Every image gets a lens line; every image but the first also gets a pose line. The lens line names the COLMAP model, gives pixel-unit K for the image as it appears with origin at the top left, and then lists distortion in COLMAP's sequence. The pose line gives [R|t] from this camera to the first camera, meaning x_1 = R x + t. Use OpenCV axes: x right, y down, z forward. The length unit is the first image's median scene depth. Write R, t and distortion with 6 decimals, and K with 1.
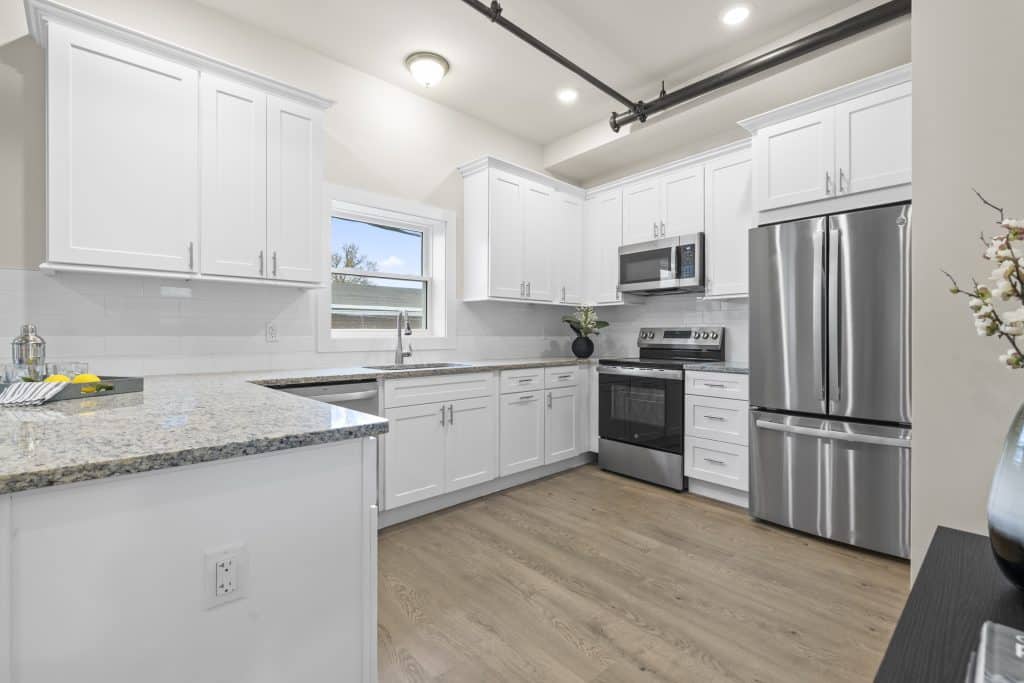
lens RADIAL K [[424.8, 0, 573.2], [0, 424.8, 336.3], [0, 0, 1]] dist [-0.000125, 0.000041]
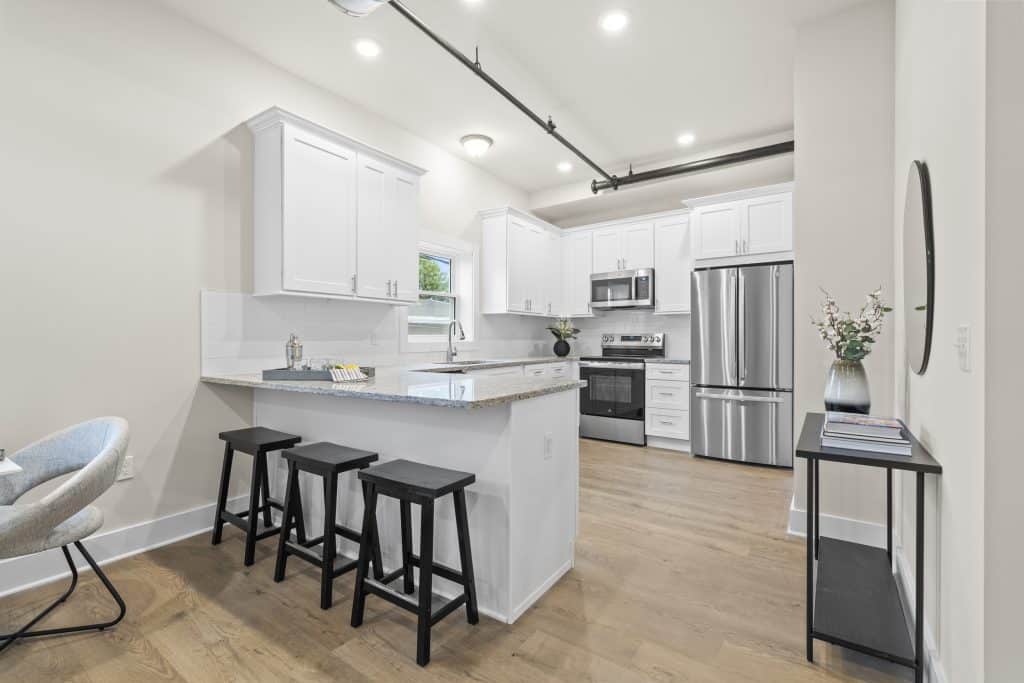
lens RADIAL K [[397.0, 0, 576.8], [0, 397.0, 340.9], [0, 0, 1]] dist [0.000252, 0.000019]
pose [[0.970944, -0.003180, 0.239286, -0.281519], [0.002602, 0.999993, 0.002729, -0.000602], [-0.239293, -0.002027, 0.970945, -0.264271]]
